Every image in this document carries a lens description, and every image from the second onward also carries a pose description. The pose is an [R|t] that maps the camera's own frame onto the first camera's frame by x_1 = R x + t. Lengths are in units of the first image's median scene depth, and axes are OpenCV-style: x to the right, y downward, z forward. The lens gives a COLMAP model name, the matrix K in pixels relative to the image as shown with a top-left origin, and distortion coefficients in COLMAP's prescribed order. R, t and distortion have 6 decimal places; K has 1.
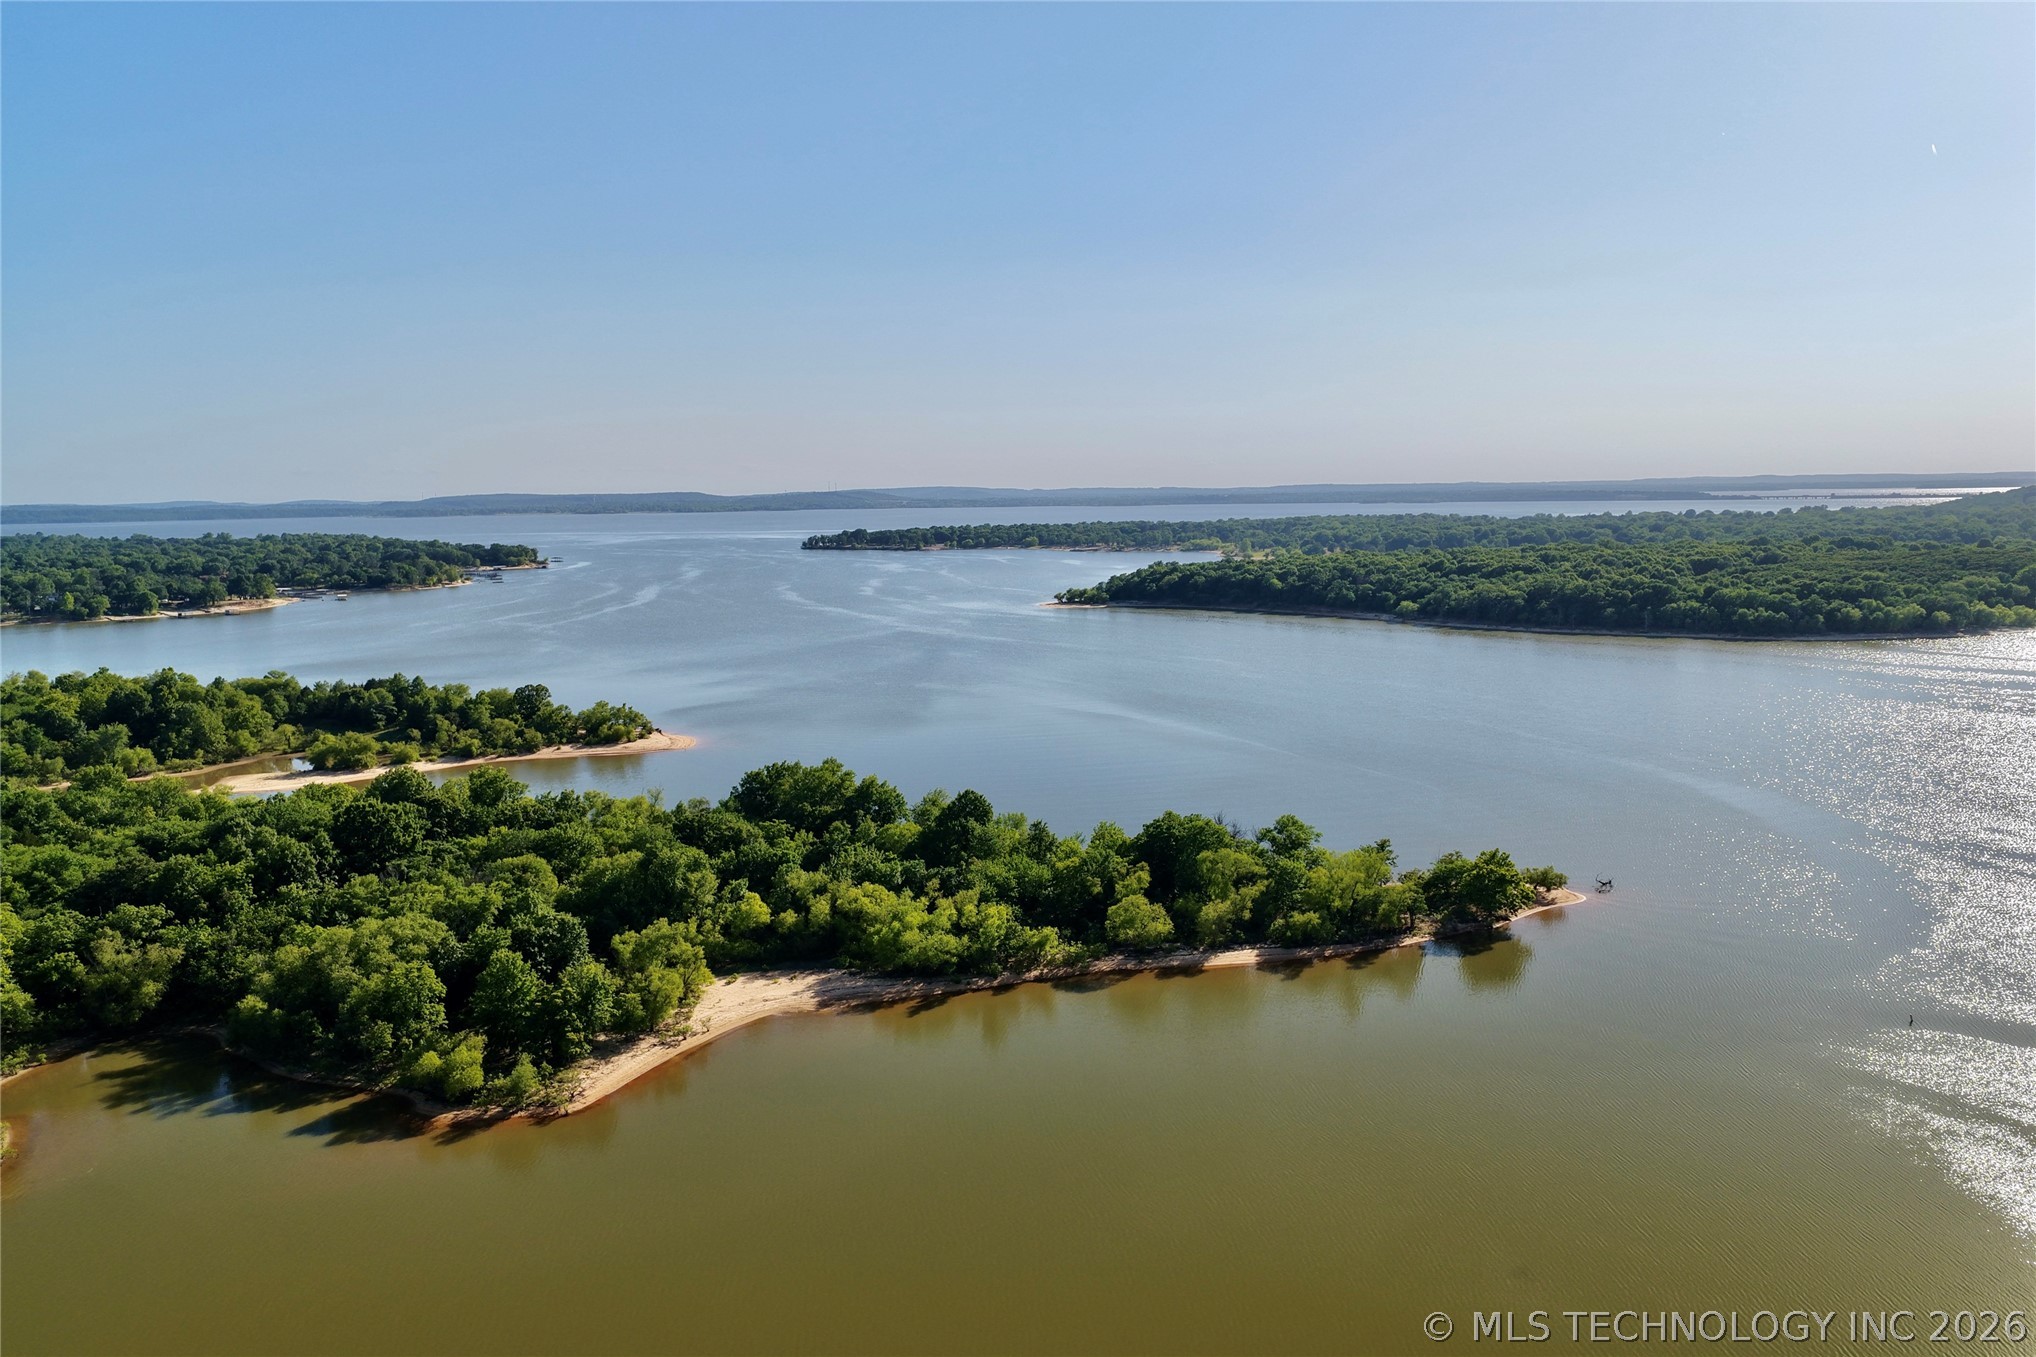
lens RADIAL K [[1686.1, 0, 1021.0], [0, 1686.1, 680.7], [0, 0, 1]] dist [-0.016580, 0.041592]
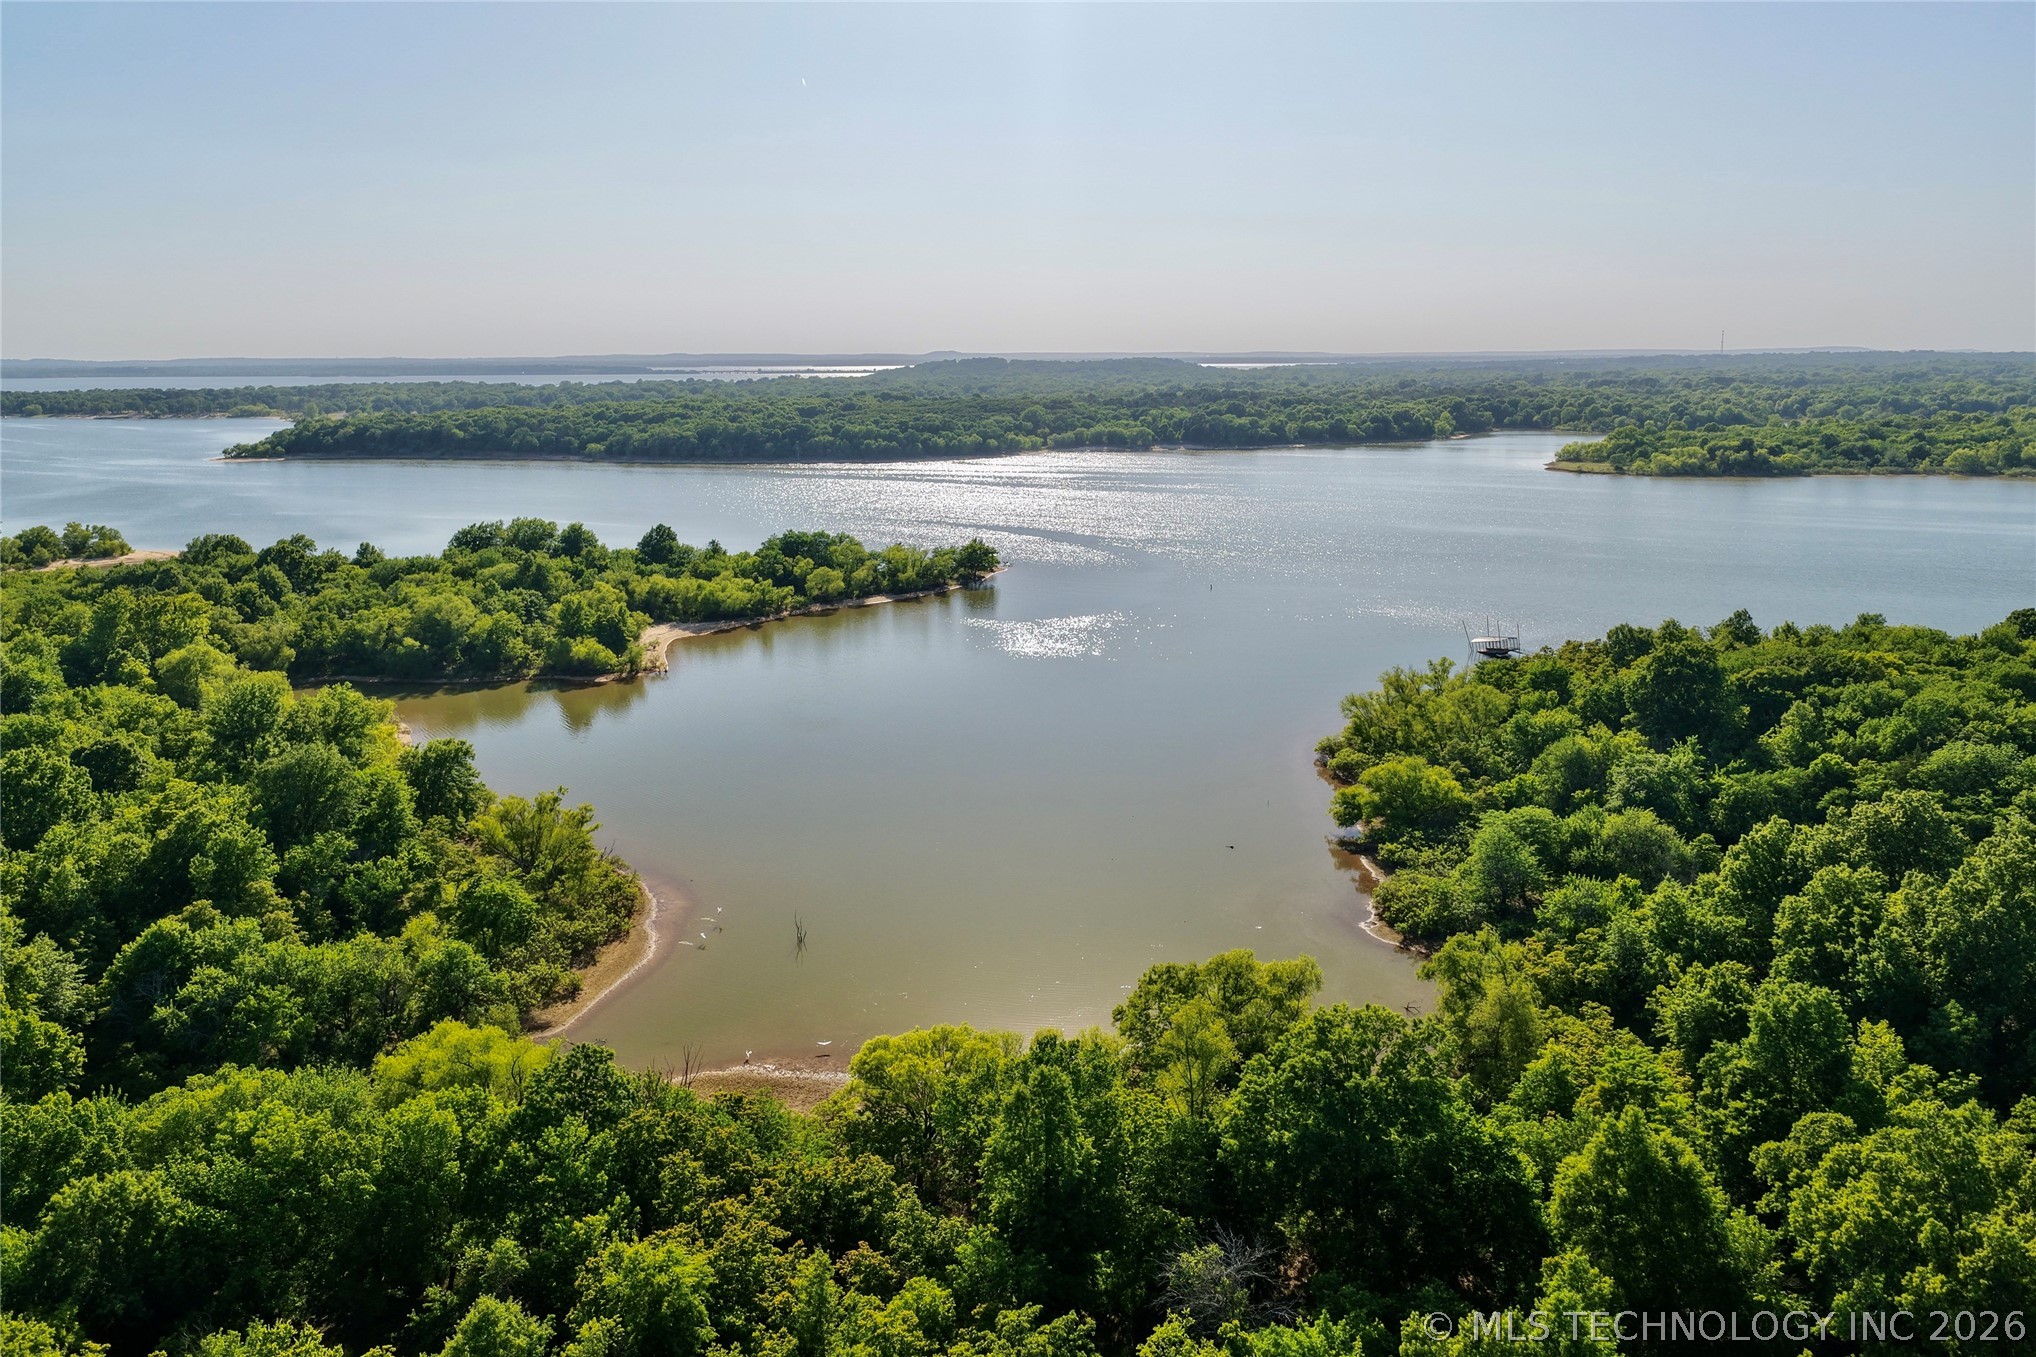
lens RADIAL K [[1686.1, 0, 1021.0], [0, 1686.1, 680.7], [0, 0, 1]] dist [-0.016580, 0.041592]
pose [[0.815470, -0.098505, 0.570355, -0.220063], [0.057780, 0.994343, 0.089121, 0.030581], [-0.575908, -0.039721, 0.816549, -0.142469]]
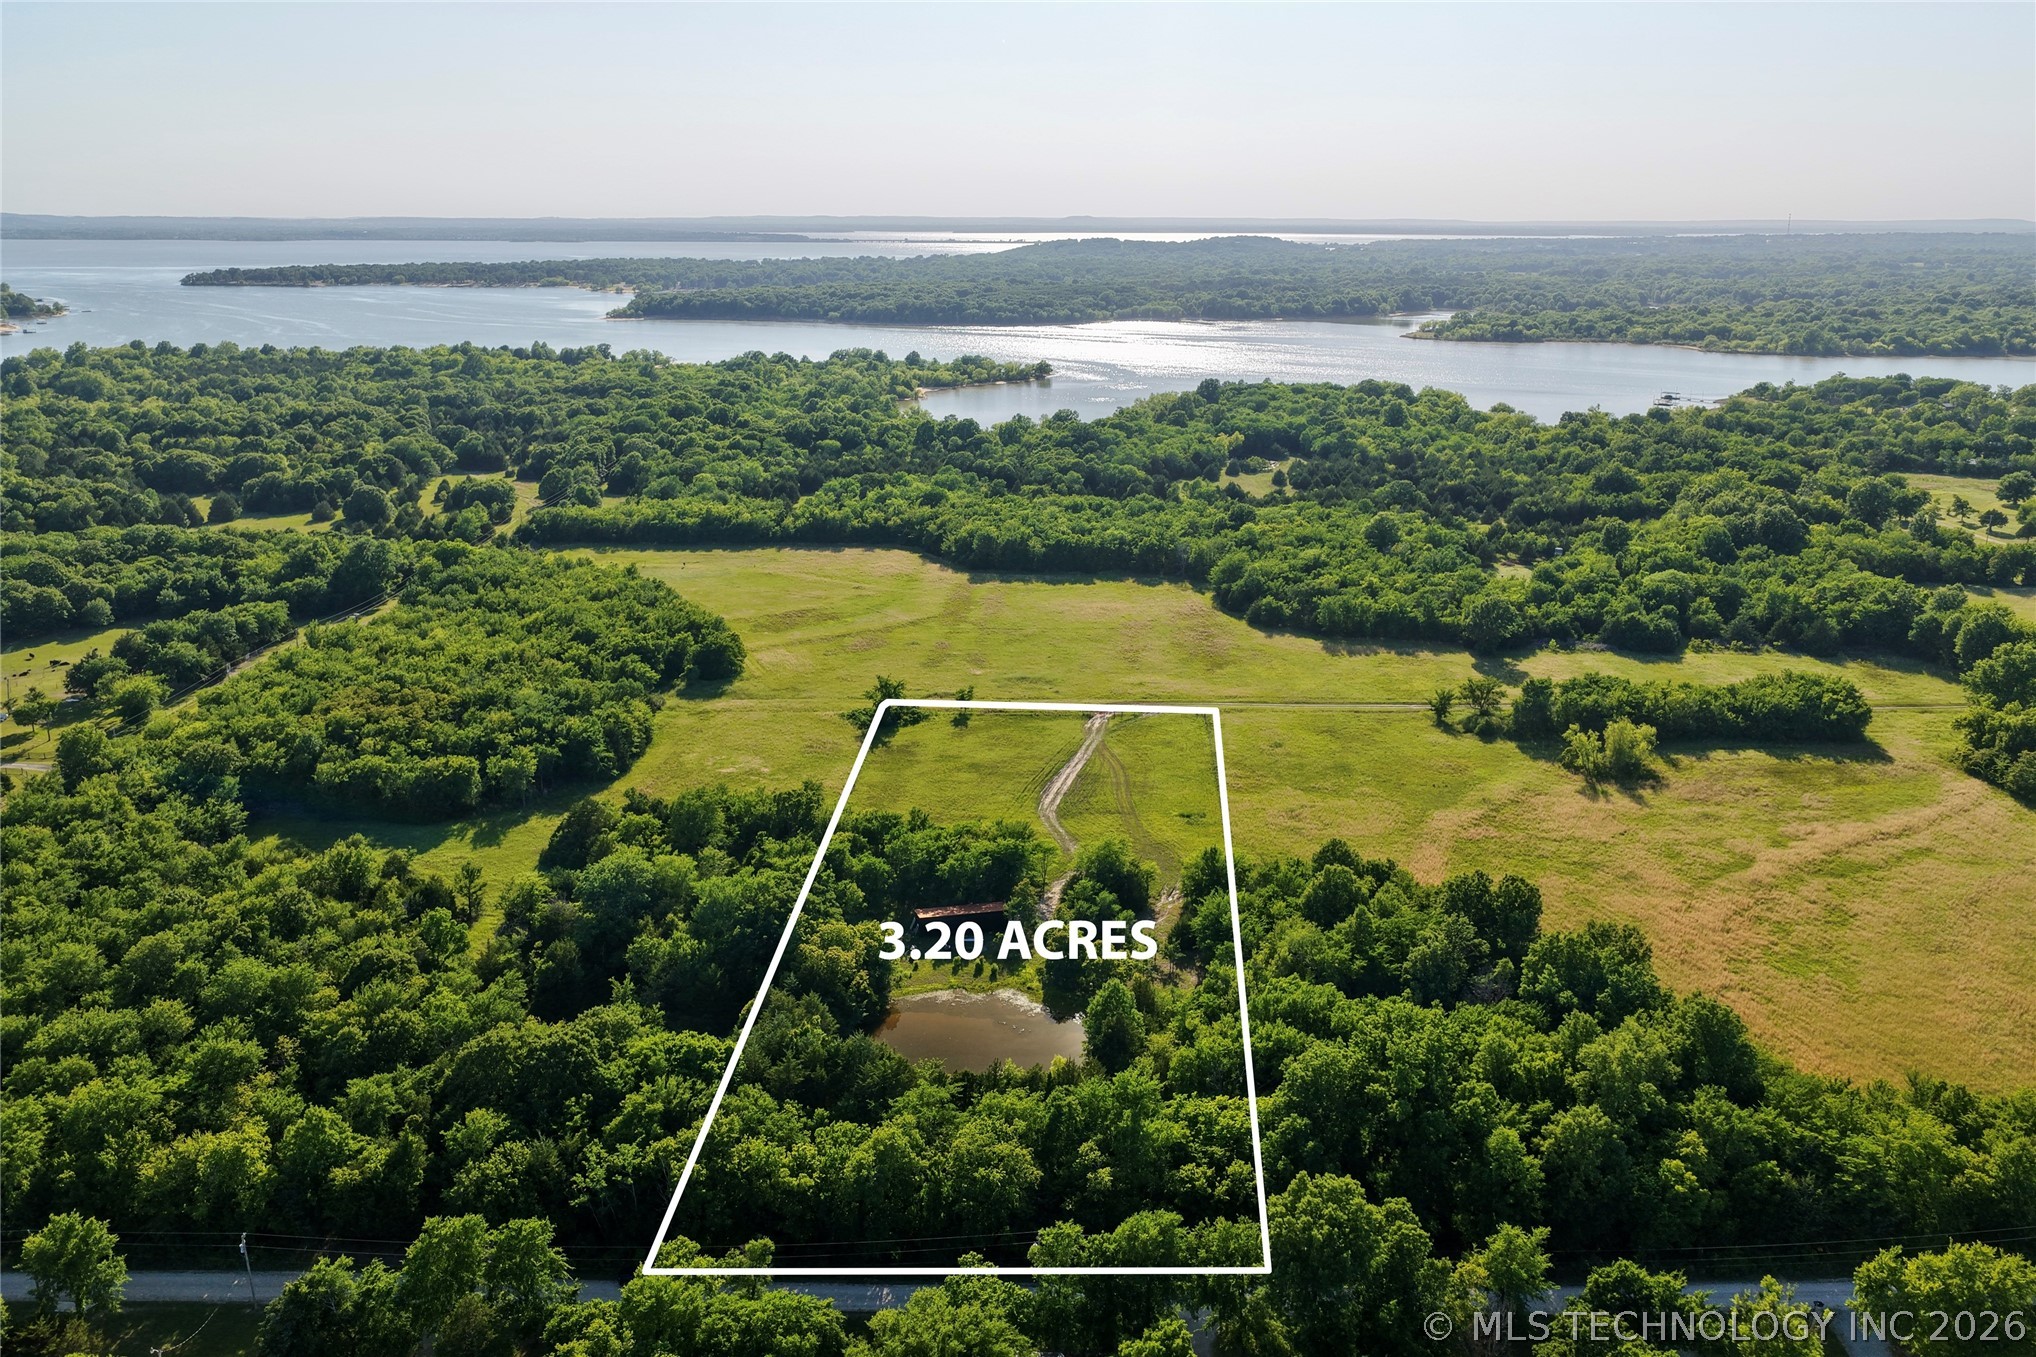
lens RADIAL K [[1686.1, 0, 1021.0], [0, 1686.1, 680.7], [0, 0, 1]] dist [-0.016580, 0.041592]
pose [[0.858960, -0.117431, 0.498394, -0.610758], [0.040349, 0.985843, 0.162742, 0.065057], [-0.510450, -0.119679, 0.851539, -0.820809]]
